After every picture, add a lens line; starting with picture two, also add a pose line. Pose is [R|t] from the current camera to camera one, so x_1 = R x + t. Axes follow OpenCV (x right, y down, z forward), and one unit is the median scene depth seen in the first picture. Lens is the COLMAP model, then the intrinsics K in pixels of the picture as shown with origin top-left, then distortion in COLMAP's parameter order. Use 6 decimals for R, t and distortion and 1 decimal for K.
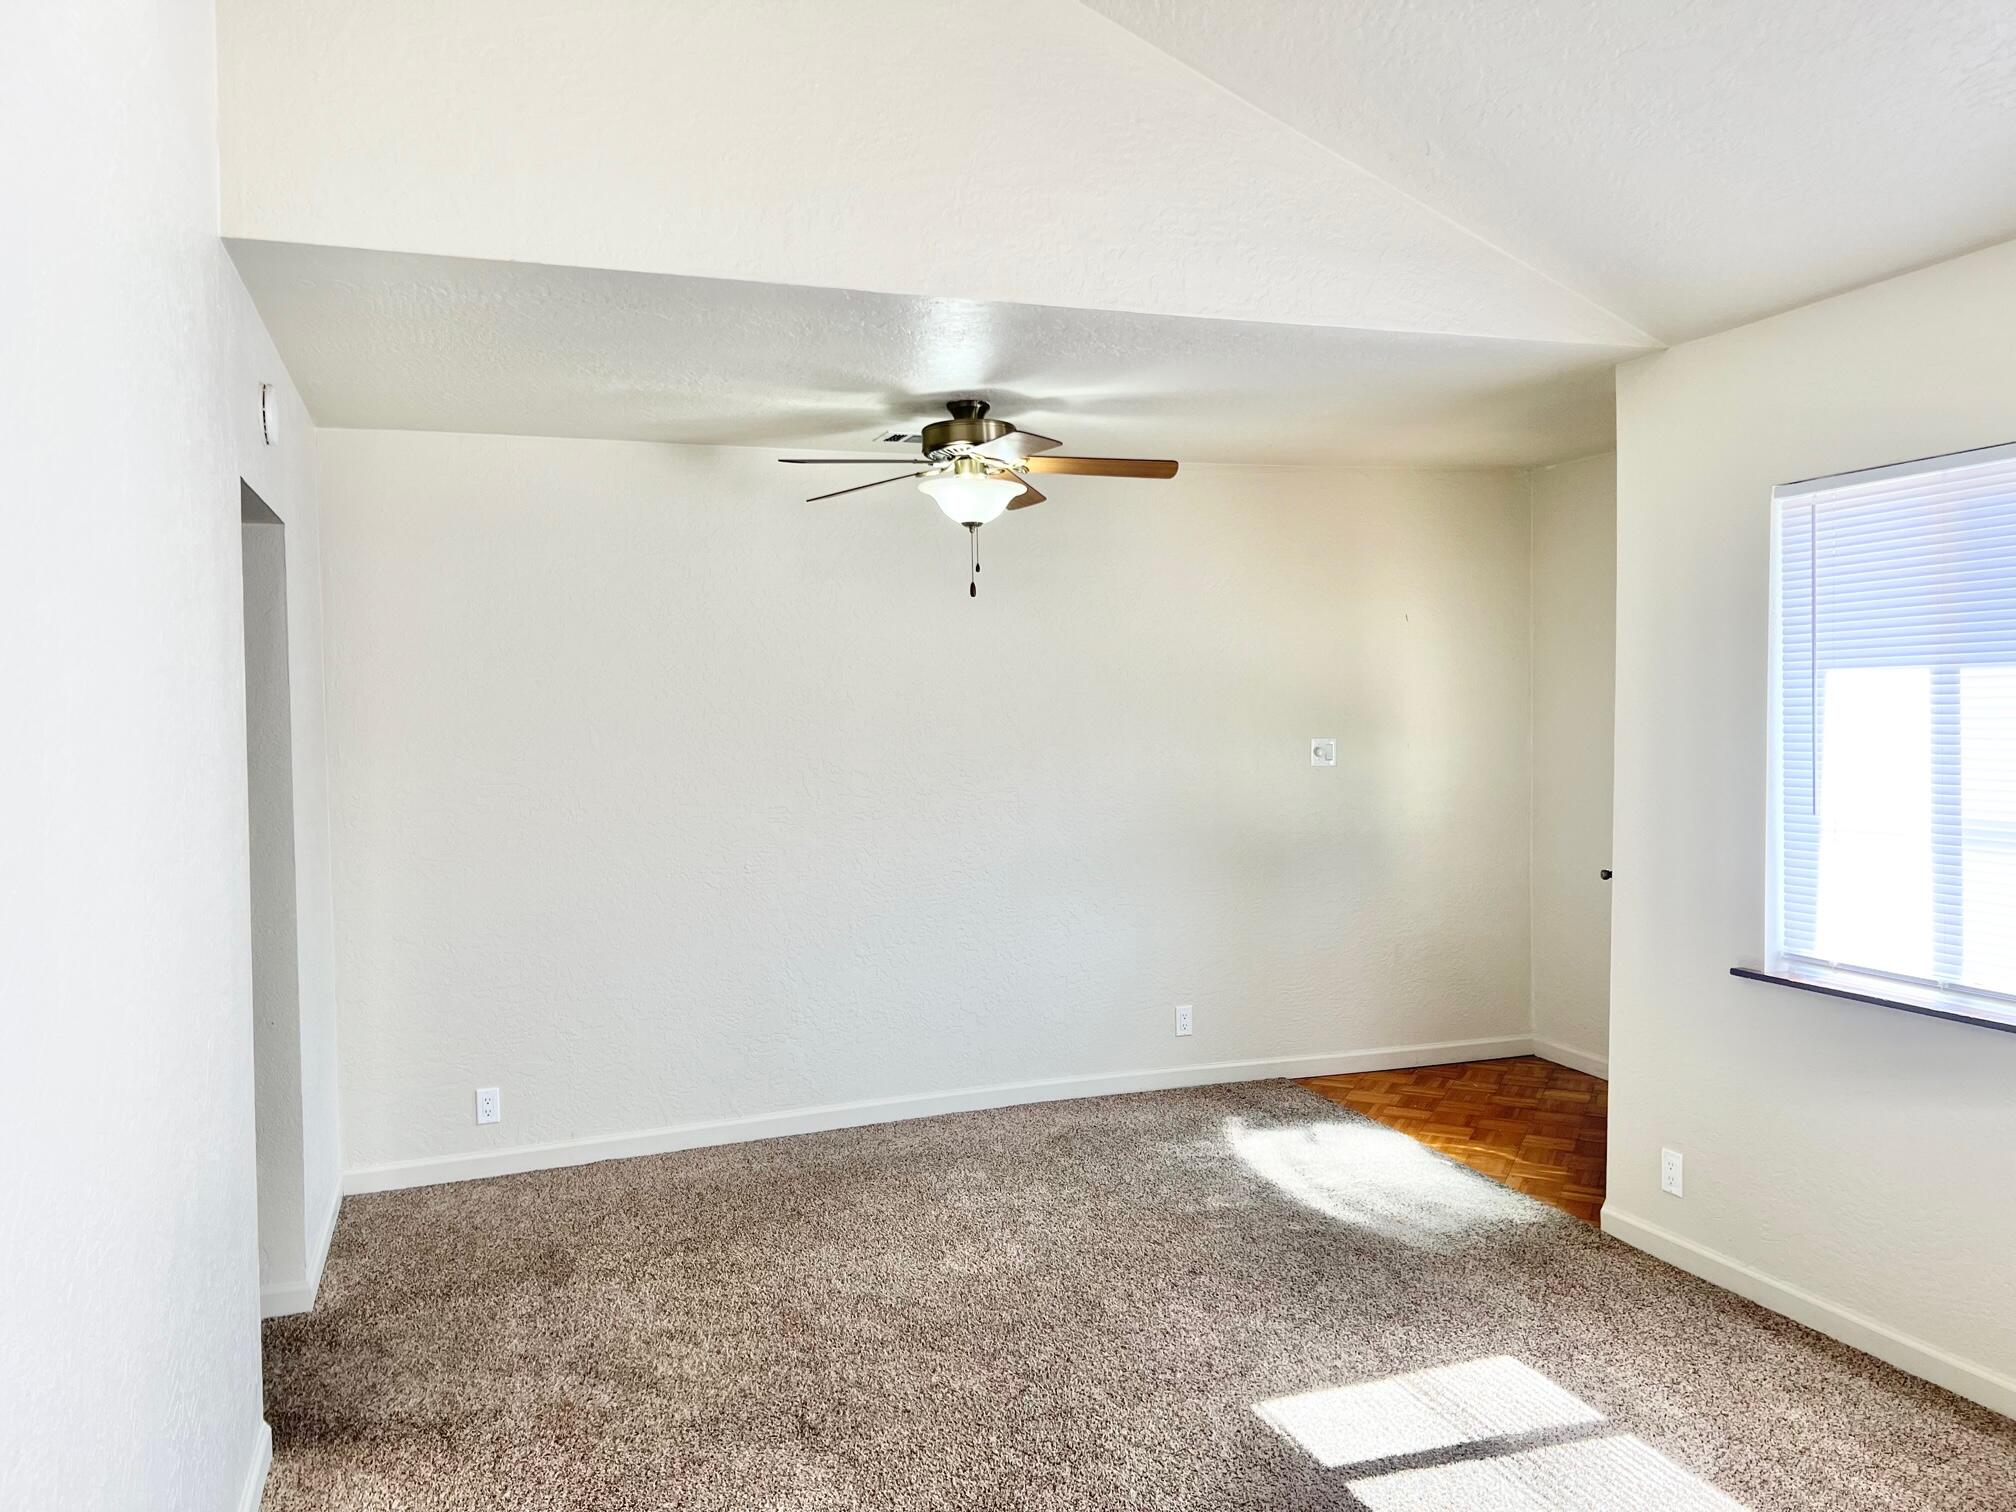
lens RADIAL K [[1520.0, 0, 1007.3], [0, 1520.0, 753.7], [0, 0, 1]] dist [0.073580, -0.078331]
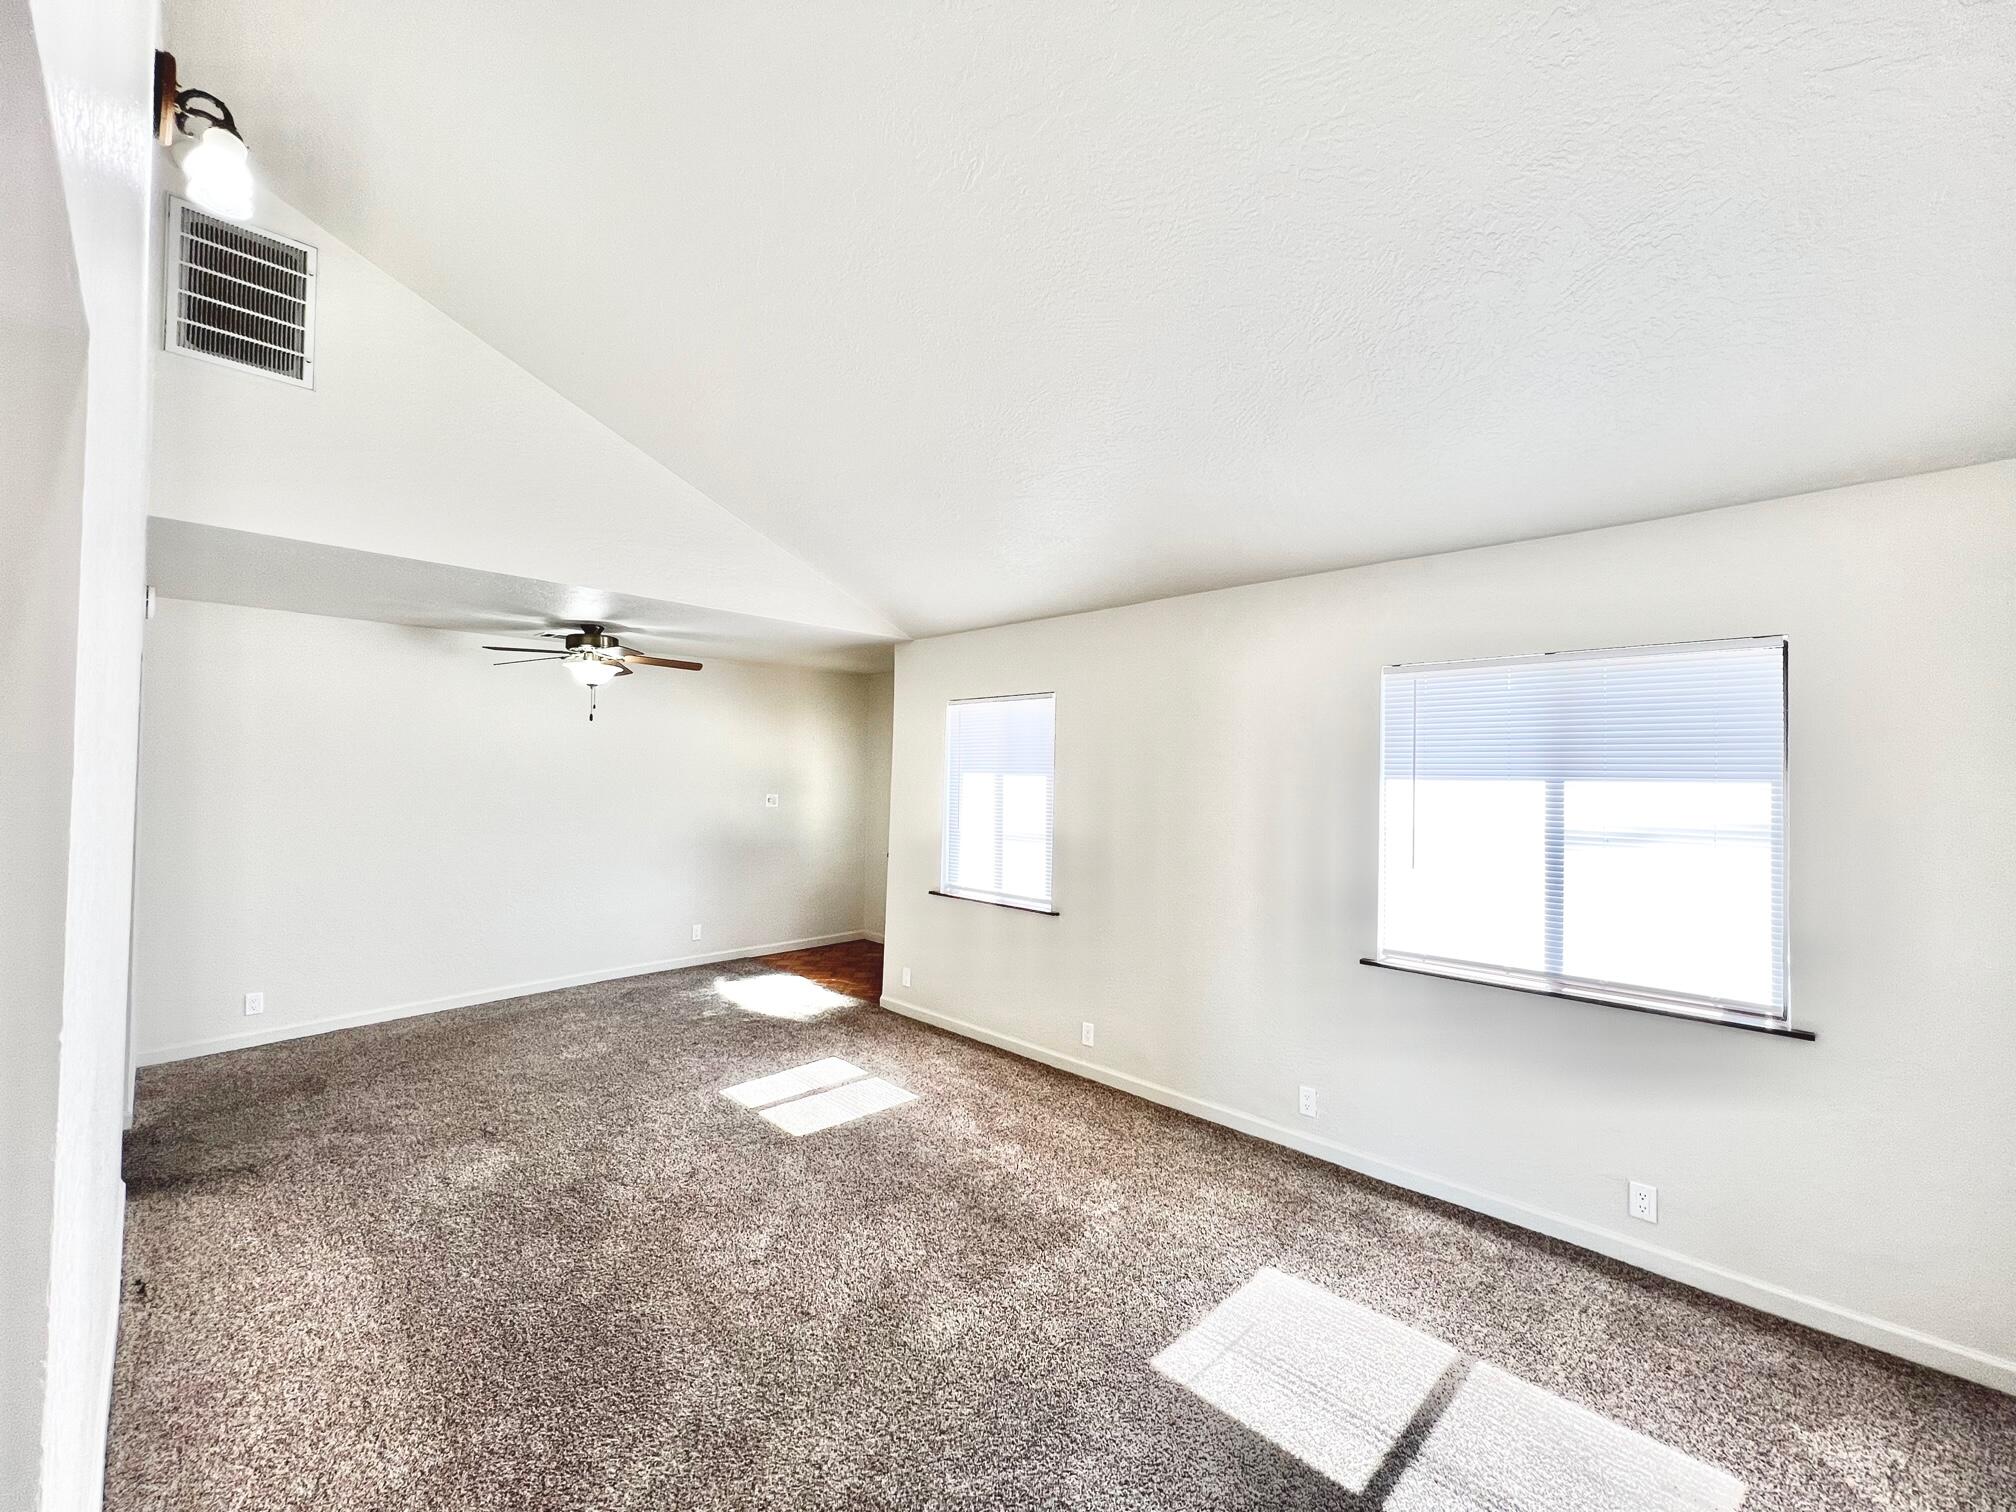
lens RADIAL K [[812.2, 0, 1010.6], [0, 812.2, 756.1], [0, 0, 1]] dist [0.001846, -0.000642]
pose [[0.889663, 0.039091, 0.454942, -0.017724], [-0.015874, 0.998374, -0.054744, -0.008629], [-0.456342, 0.041482, 0.888837, -0.217004]]
